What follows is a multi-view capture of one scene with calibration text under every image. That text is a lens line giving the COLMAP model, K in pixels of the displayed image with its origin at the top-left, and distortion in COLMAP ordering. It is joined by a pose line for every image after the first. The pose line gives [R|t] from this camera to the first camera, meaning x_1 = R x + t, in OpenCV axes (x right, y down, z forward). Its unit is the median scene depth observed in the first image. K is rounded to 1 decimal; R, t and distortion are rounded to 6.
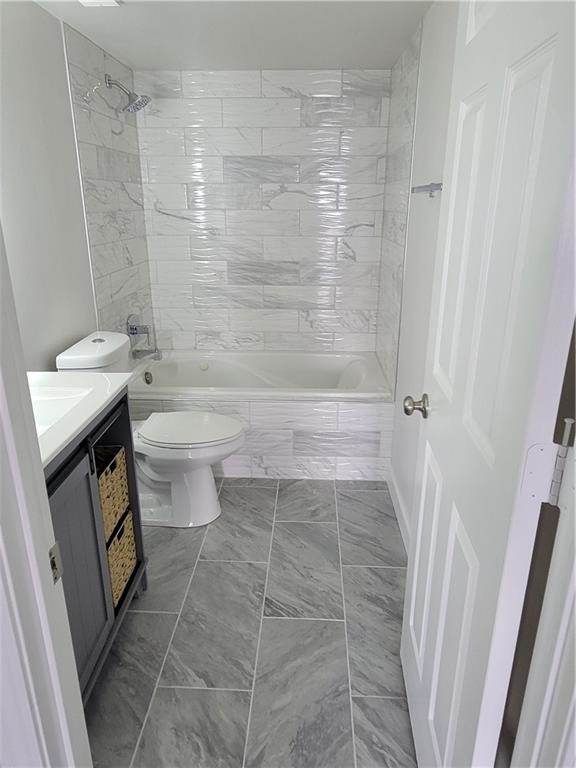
lens RADIAL K [[523.9, 0, 288.5], [0, 523.9, 378.3], [0, 0, 1]] dist [0.002306, -0.003946]
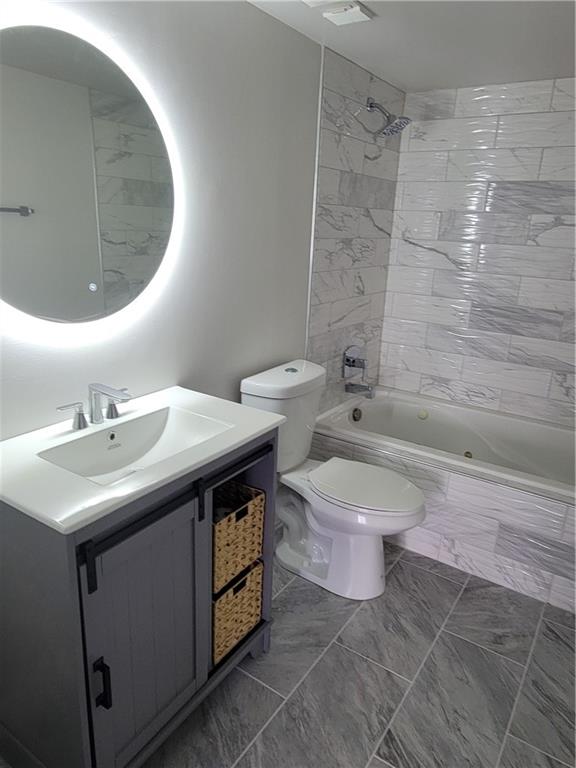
lens RADIAL K [[523.9, 0, 288.5], [0, 523.9, 378.3], [0, 0, 1]] dist [0.002306, -0.003946]
pose [[0.853400, 0.181639, -0.488586, 0.082060], [-0.205350, 0.978675, 0.005157, -0.049554], [0.479103, 0.095930, 0.872501, 0.135180]]
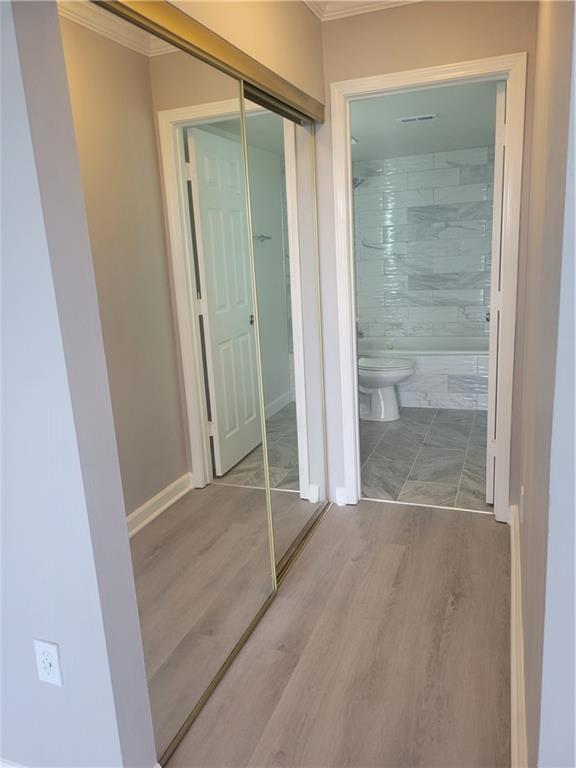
lens RADIAL K [[577.9, 0, 275.8], [0, 577.9, 384.9], [0, 0, 1]] dist [0.003084, 0.000428]
pose [[0.942592, 0.018010, -0.333462, 0.098327], [-0.047783, 0.995544, -0.081301, 0.286084], [0.330512, 0.092567, 0.939251, -0.767878]]
